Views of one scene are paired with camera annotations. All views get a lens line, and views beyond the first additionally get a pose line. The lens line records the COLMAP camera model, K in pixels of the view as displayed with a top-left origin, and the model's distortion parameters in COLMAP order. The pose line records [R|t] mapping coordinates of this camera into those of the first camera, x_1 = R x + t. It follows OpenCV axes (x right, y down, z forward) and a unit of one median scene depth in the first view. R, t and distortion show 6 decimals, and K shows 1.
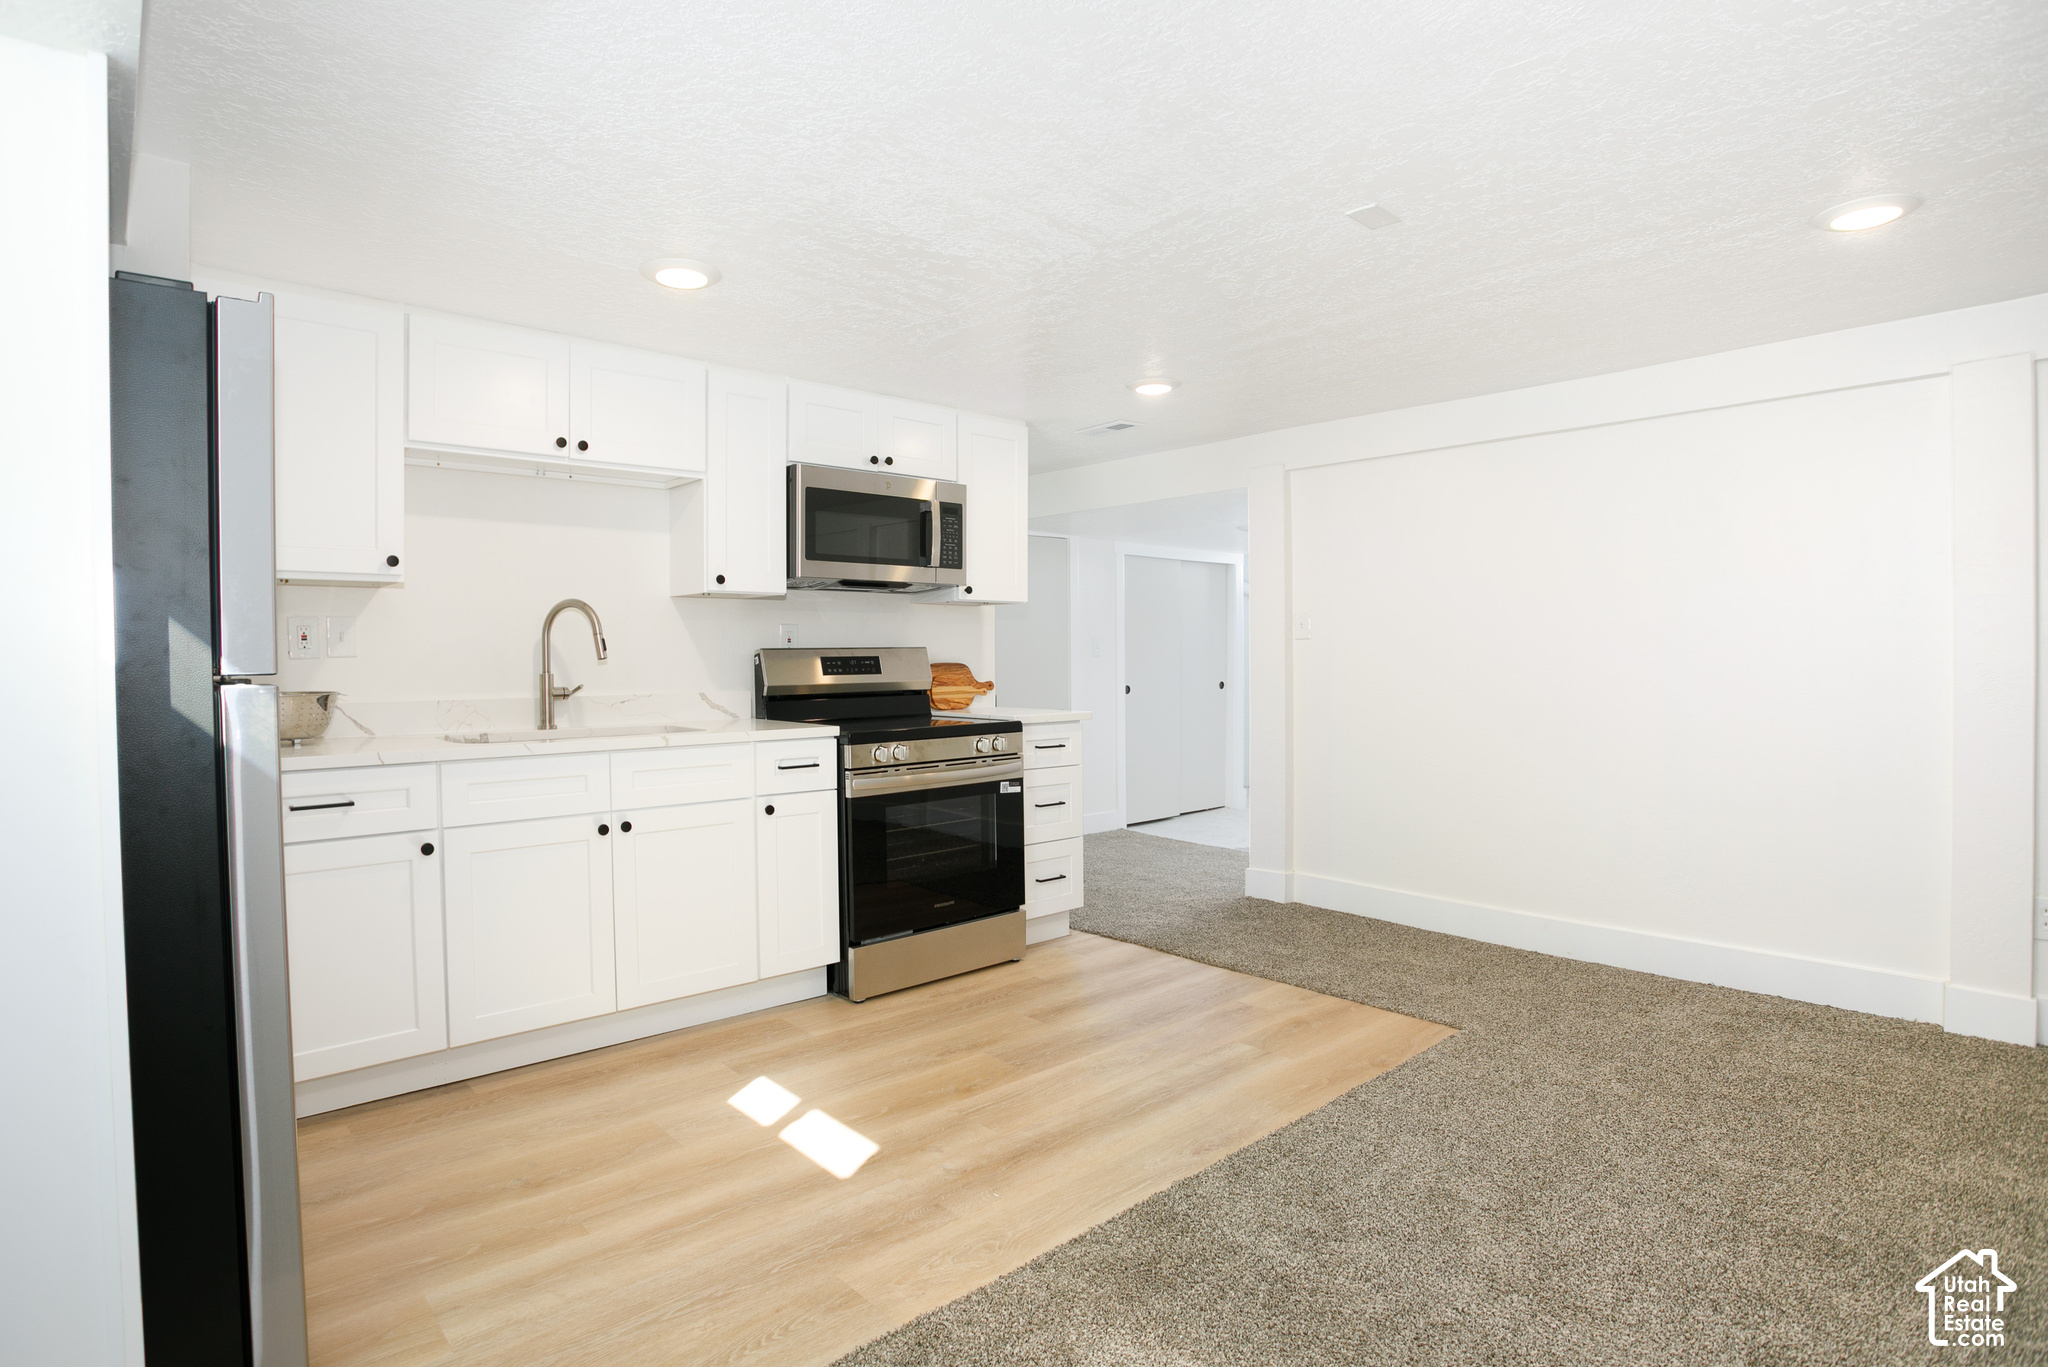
lens RADIAL K [[1040.6, 0, 1034.8], [0, 1040.6, 668.7], [0, 0, 1]] dist [-0.061172, 0.001557]
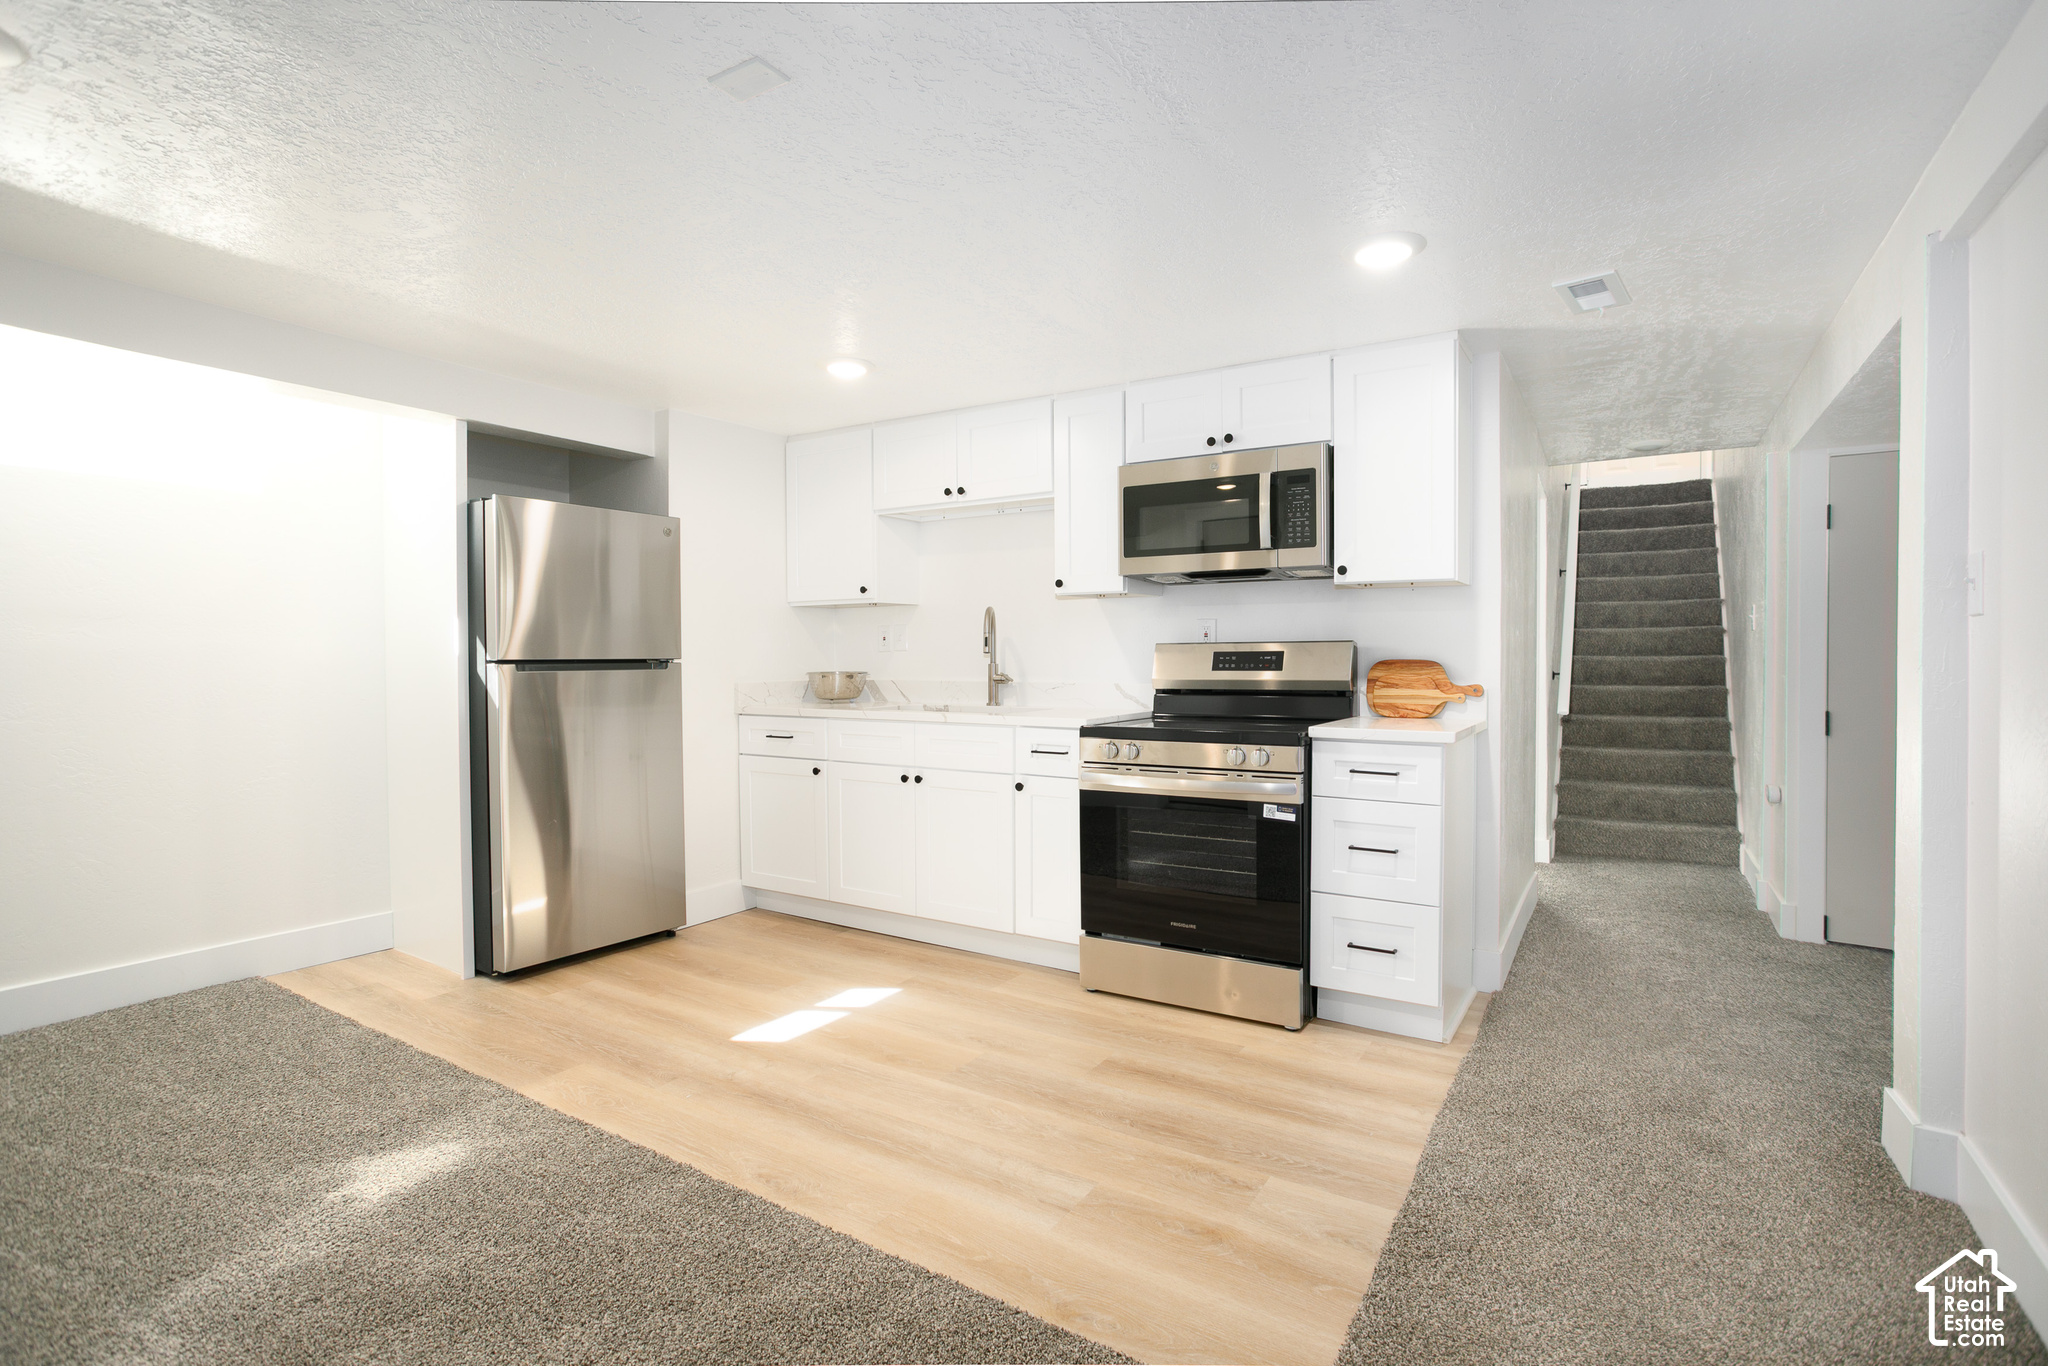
lens RADIAL K [[982.6, 0, 1024.4], [0, 982.6, 669.4], [0, 0, 1]] dist [-0.071245, 0.046020]
pose [[0.272749, 0.020350, -0.961870, 0.753023], [-0.012215, 0.999769, 0.017688, -0.010586], [0.962008, 0.006925, 0.272934, 0.692226]]
